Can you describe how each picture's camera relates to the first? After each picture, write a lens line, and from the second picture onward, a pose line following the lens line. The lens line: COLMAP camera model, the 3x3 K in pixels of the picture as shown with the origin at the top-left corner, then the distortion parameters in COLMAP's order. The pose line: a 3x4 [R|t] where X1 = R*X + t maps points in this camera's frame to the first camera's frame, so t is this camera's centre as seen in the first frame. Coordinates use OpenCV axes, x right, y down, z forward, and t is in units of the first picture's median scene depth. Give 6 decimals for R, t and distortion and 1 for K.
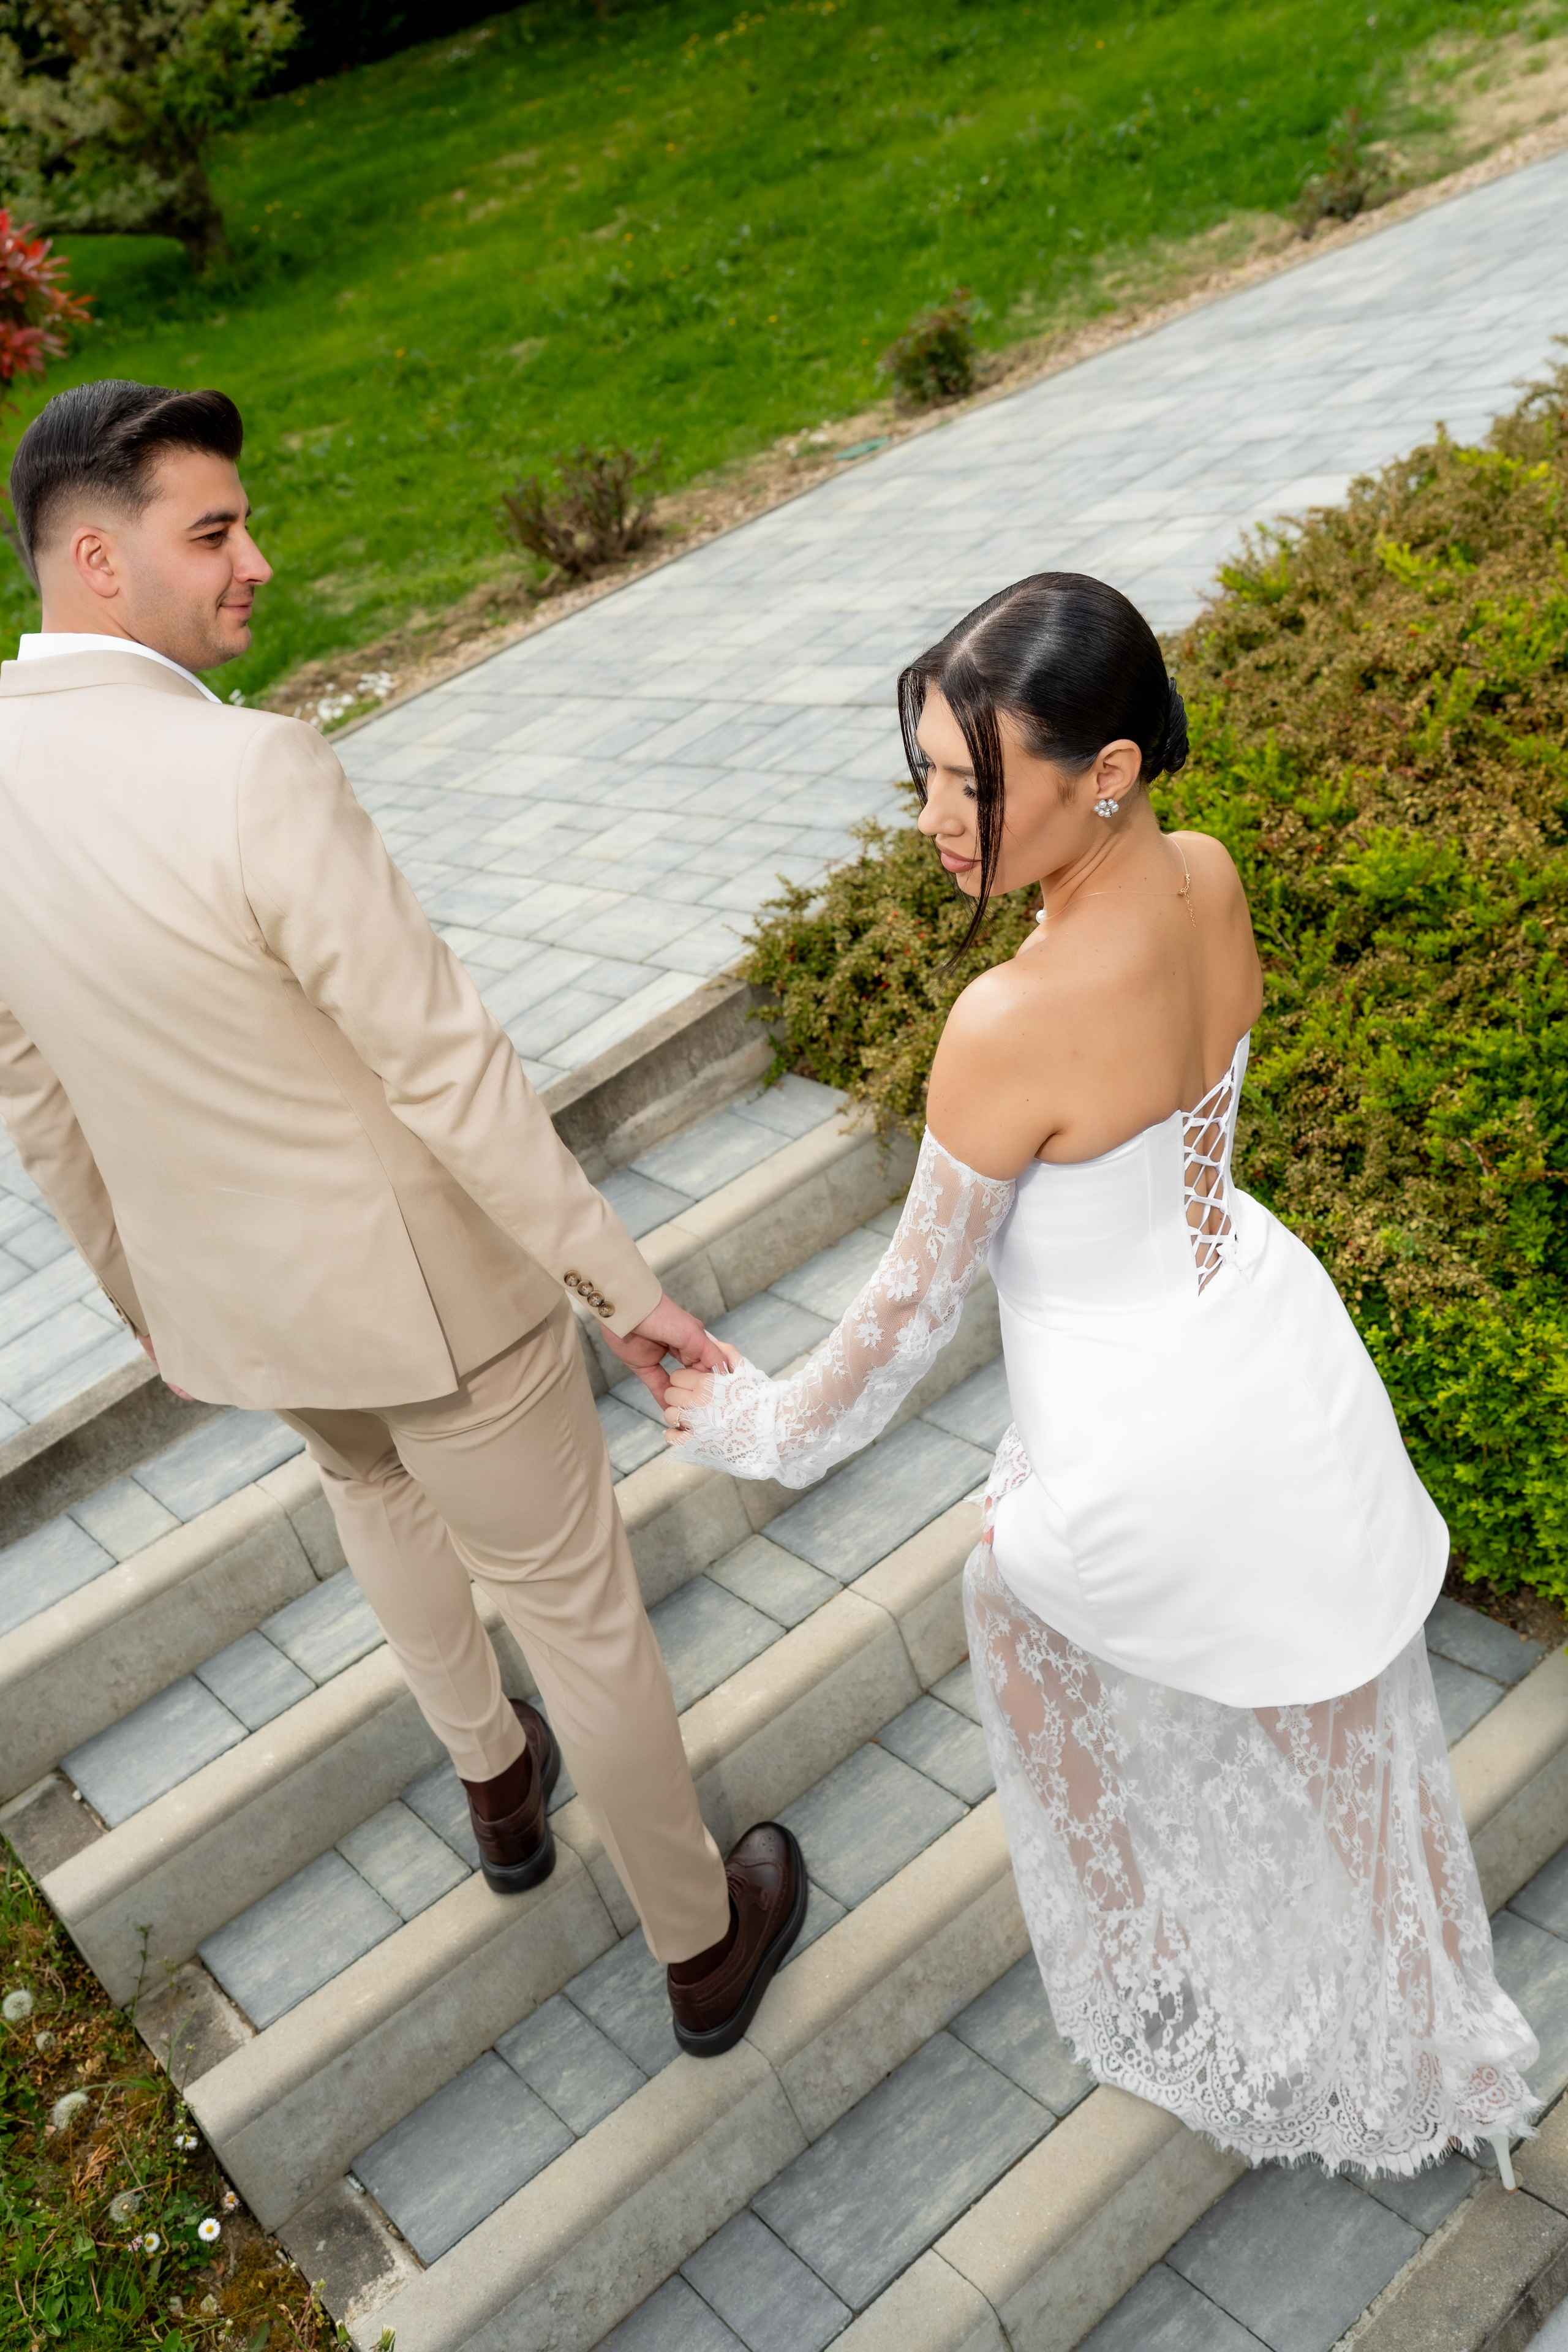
lens RADIAL K [[2258.5, 0, 784.0], [0, 2258.5, 1176.0], [0, 0, 1]] dist [0.018466, 0.015839]
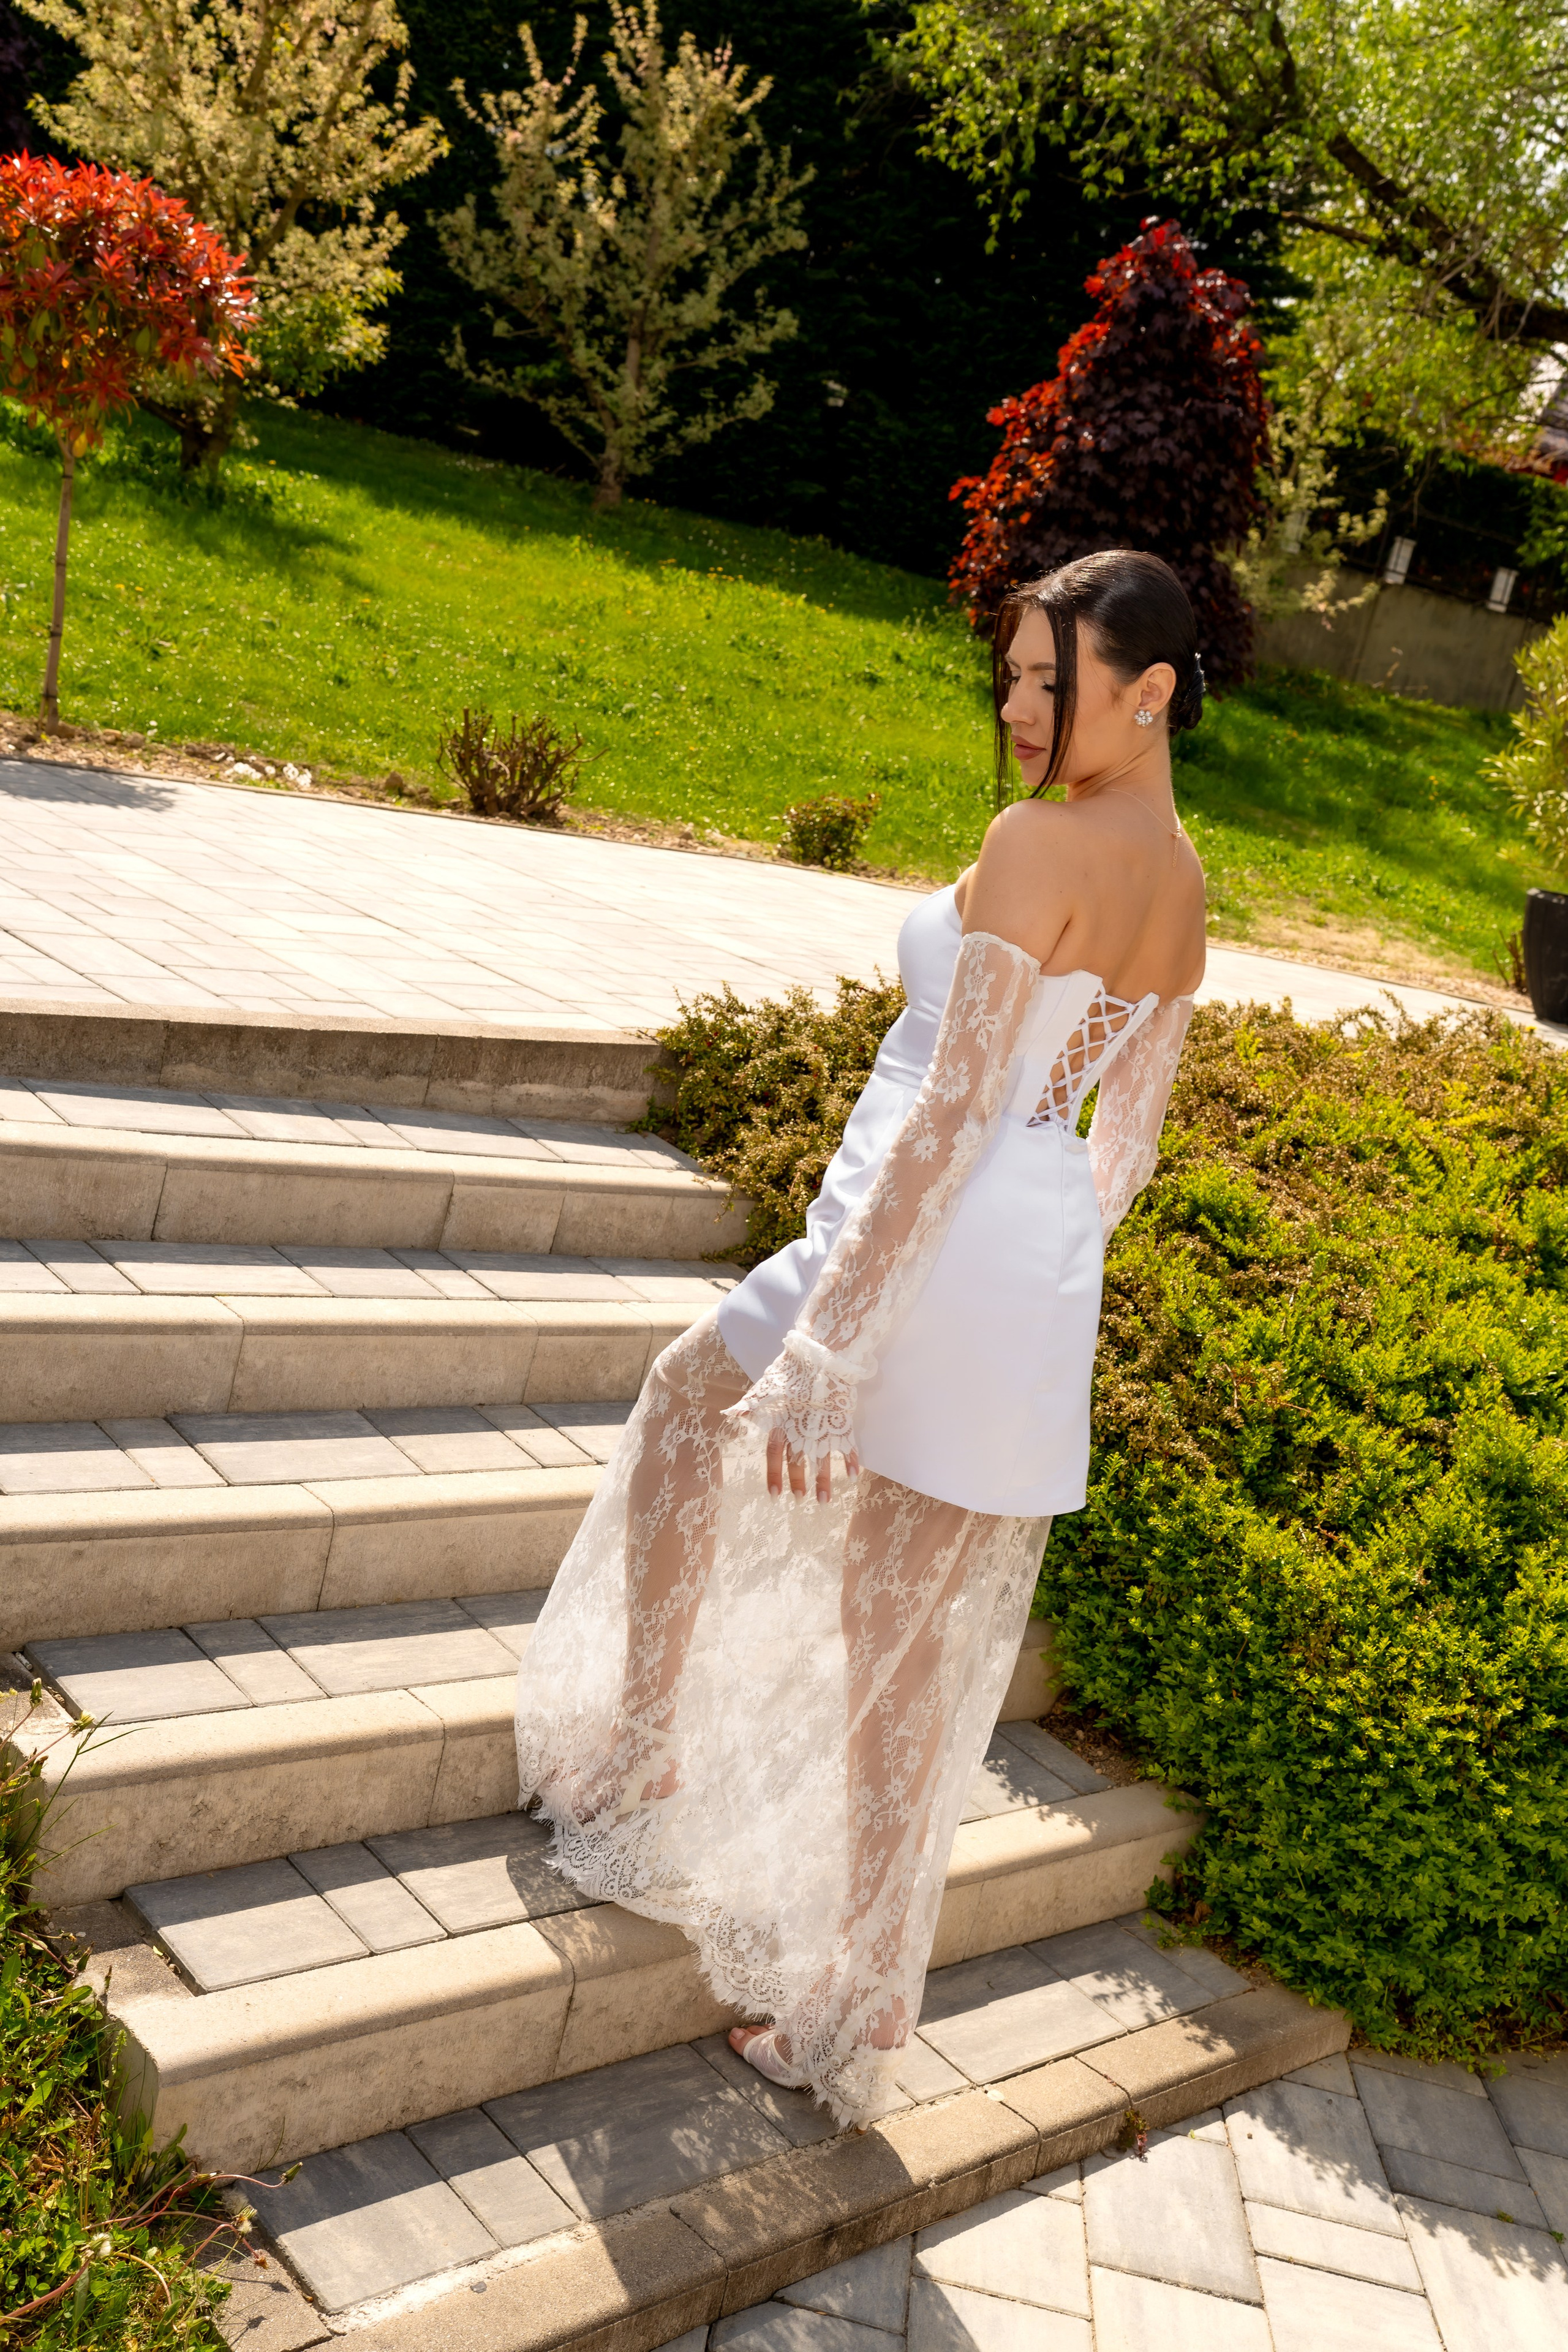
lens RADIAL K [[2272.1, 0, 784.0], [0, 2272.1, 1176.0], [0, 0, 1]] dist [-0.023398, 0.013565]
pose [[0.848549, 0.500705, 0.171054, -0.127411], [-0.438825, 0.846583, -0.301213, 0.290496], [-0.295630, 0.180531, 0.938089, -0.074344]]
